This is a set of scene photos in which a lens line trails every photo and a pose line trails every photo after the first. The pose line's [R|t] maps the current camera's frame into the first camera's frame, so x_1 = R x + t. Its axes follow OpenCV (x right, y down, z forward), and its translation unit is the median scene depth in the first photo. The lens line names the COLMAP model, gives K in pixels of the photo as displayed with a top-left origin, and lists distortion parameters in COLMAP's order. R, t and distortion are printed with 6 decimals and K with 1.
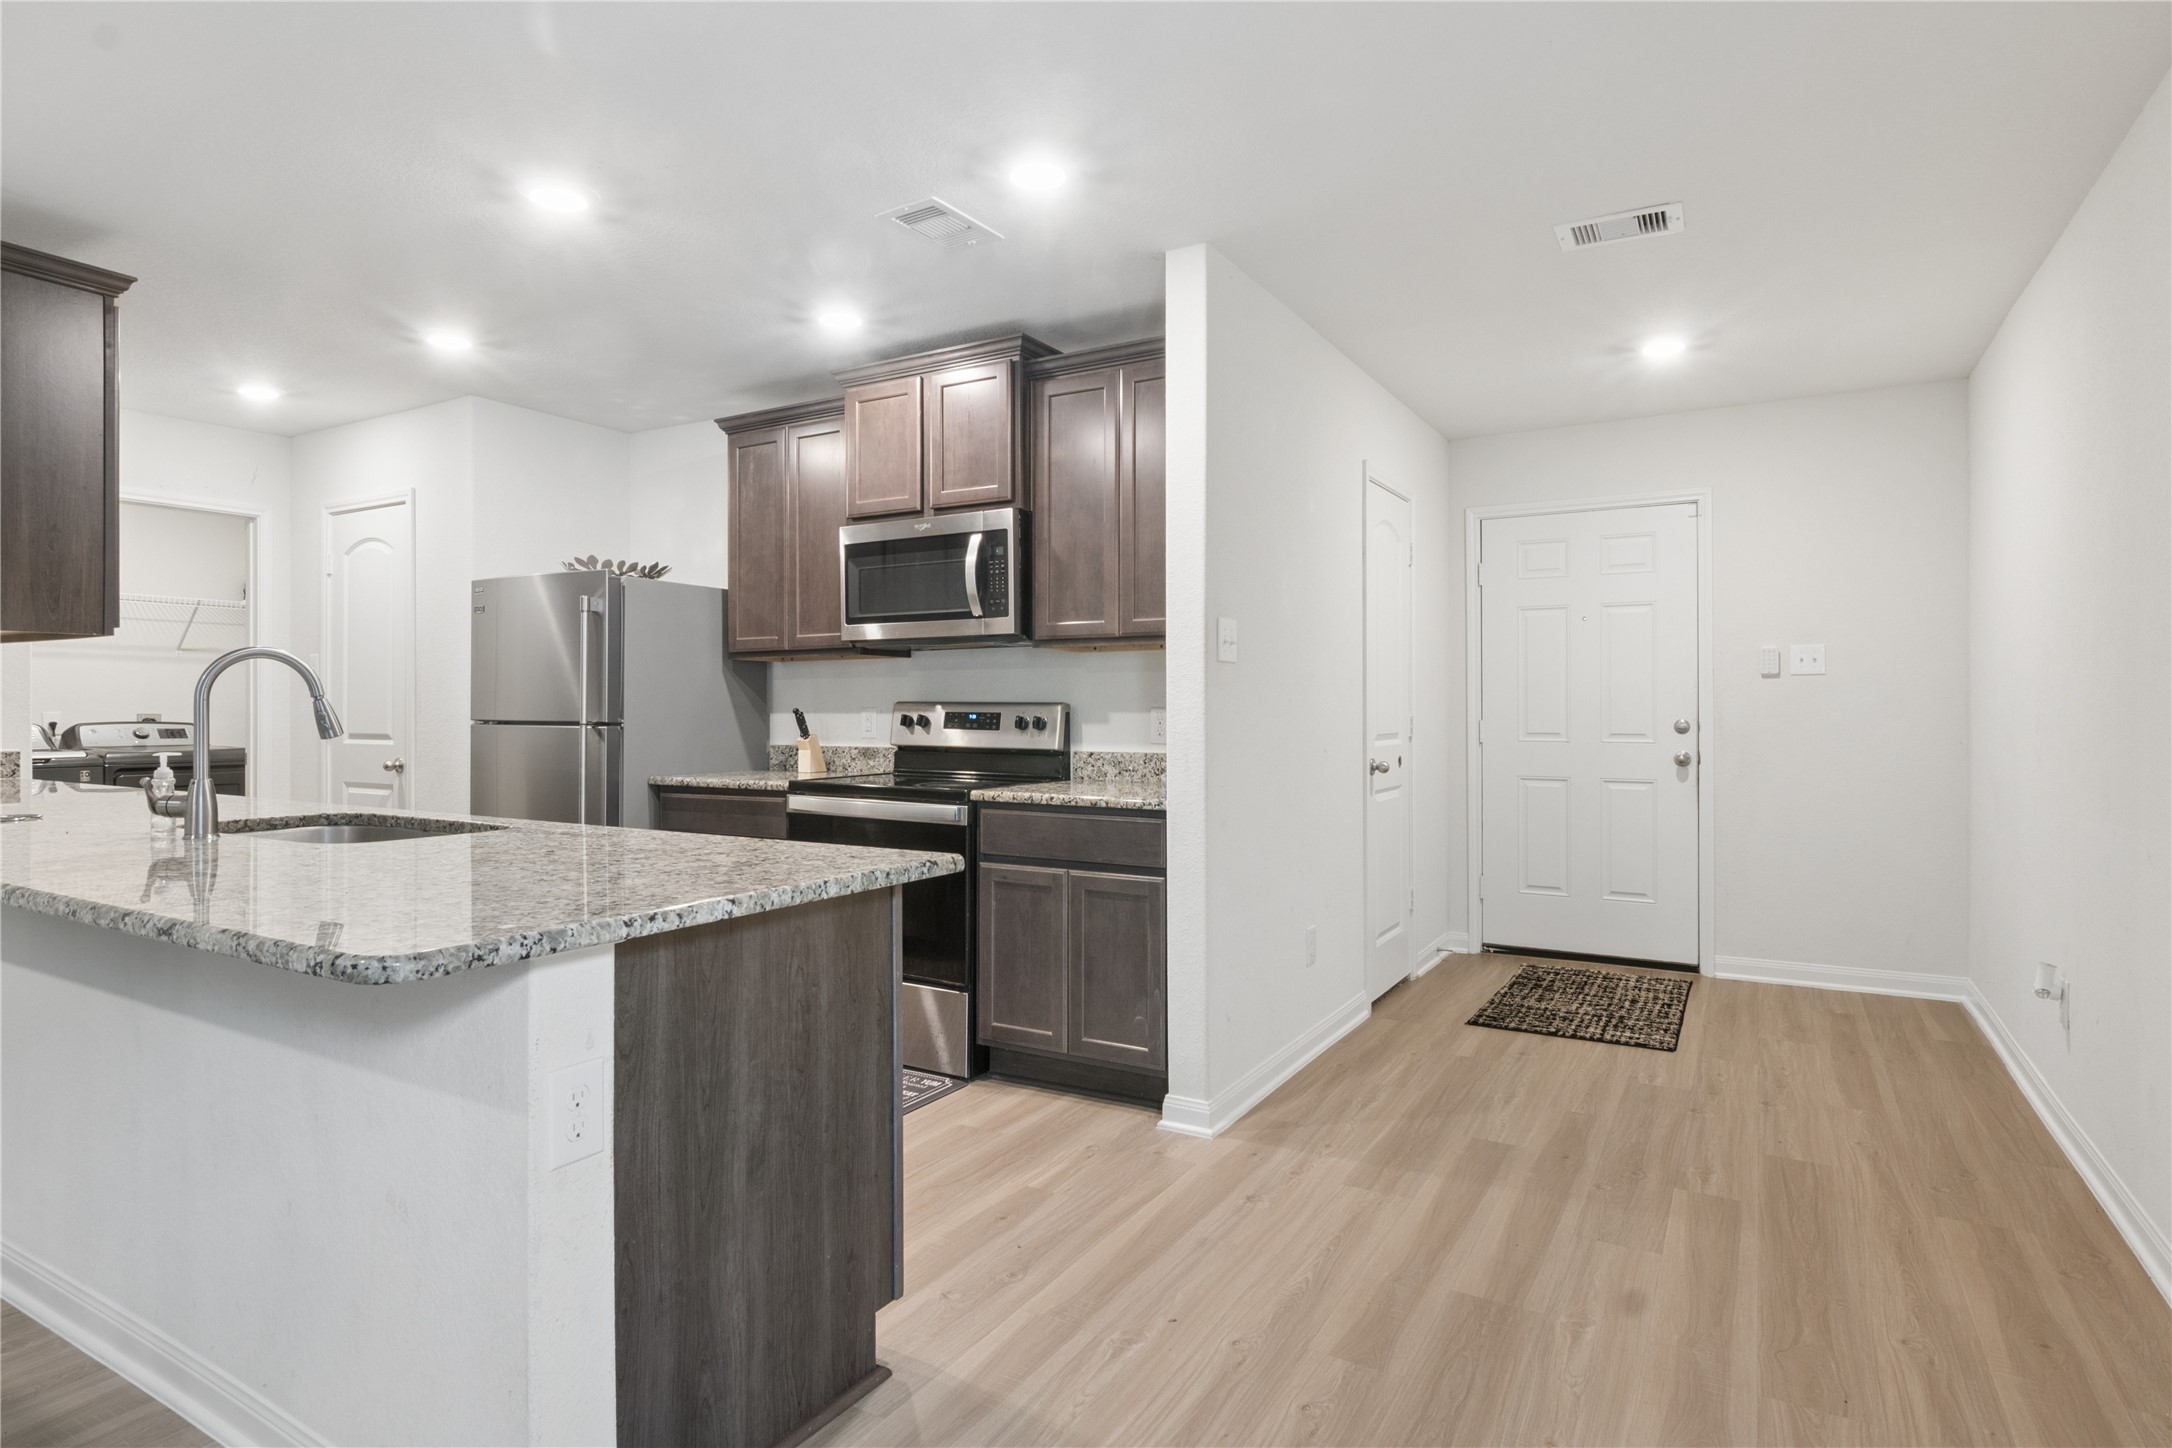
lens RADIAL K [[1150.4, 0, 1083.3], [0, 1150.4, 706.8], [0, 0, 1]] dist [-0.001796, 0.001160]
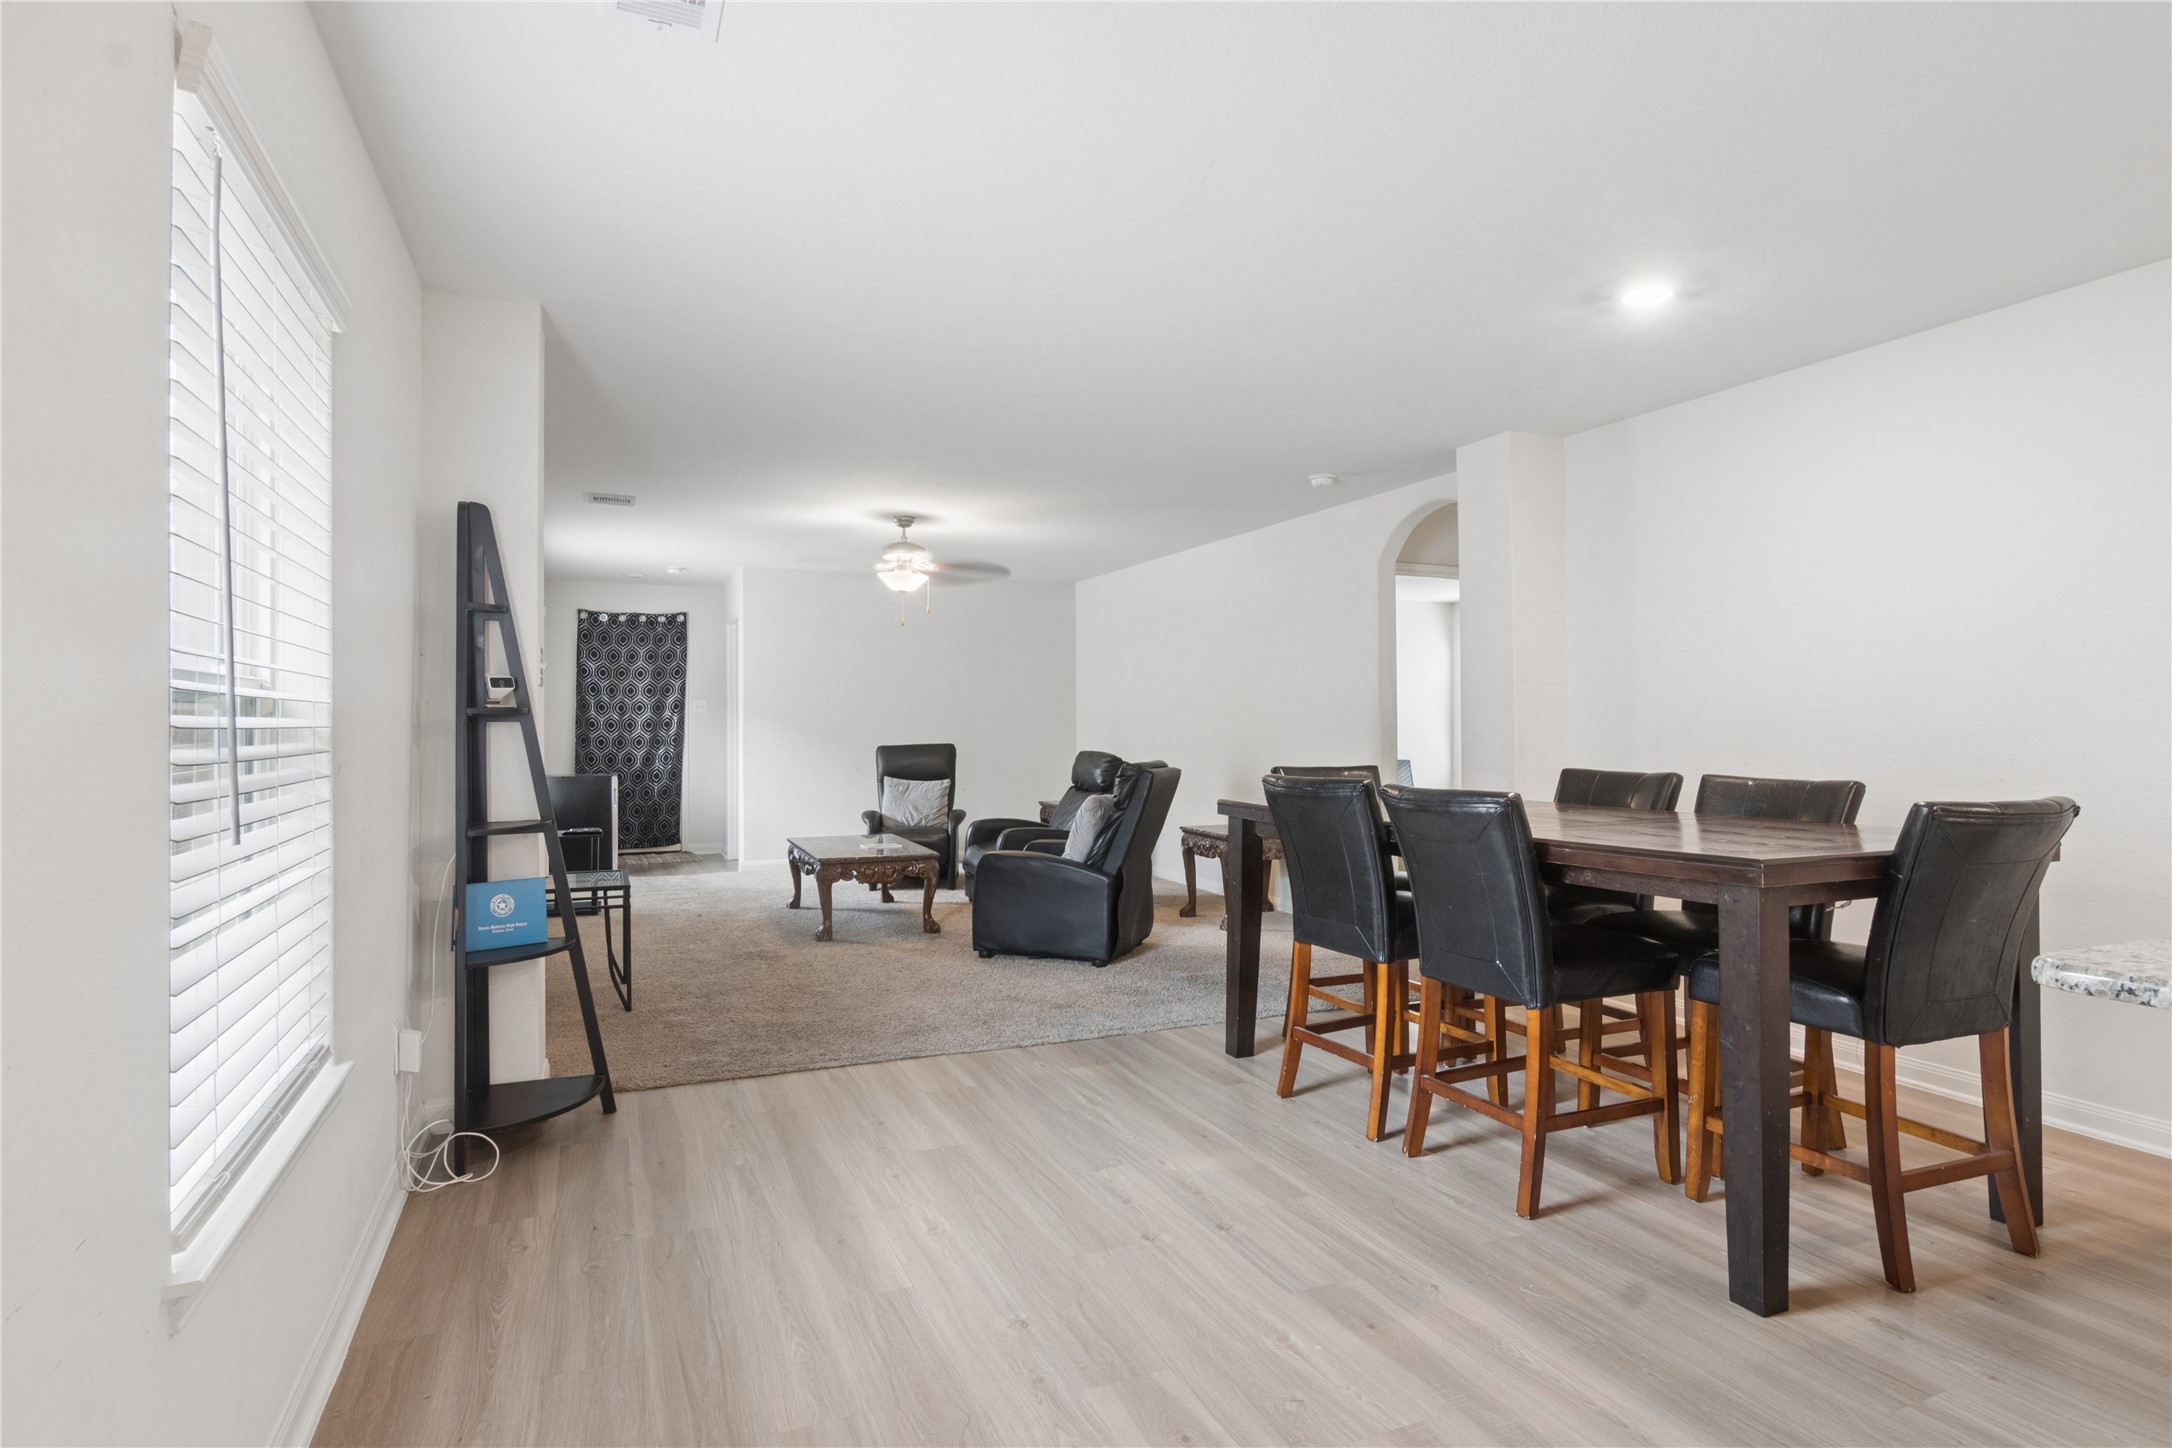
lens RADIAL K [[1138.5, 0, 1094.9], [0, 1138.5, 719.9], [0, 0, 1]] dist [0.000707, 0.000039]
pose [[-0.584169, -0.002817, -0.811627, 0.231070], [0.002786, 0.999981, -0.005476, -0.001158], [0.811627, -0.005460, -0.584150, 0.267452]]
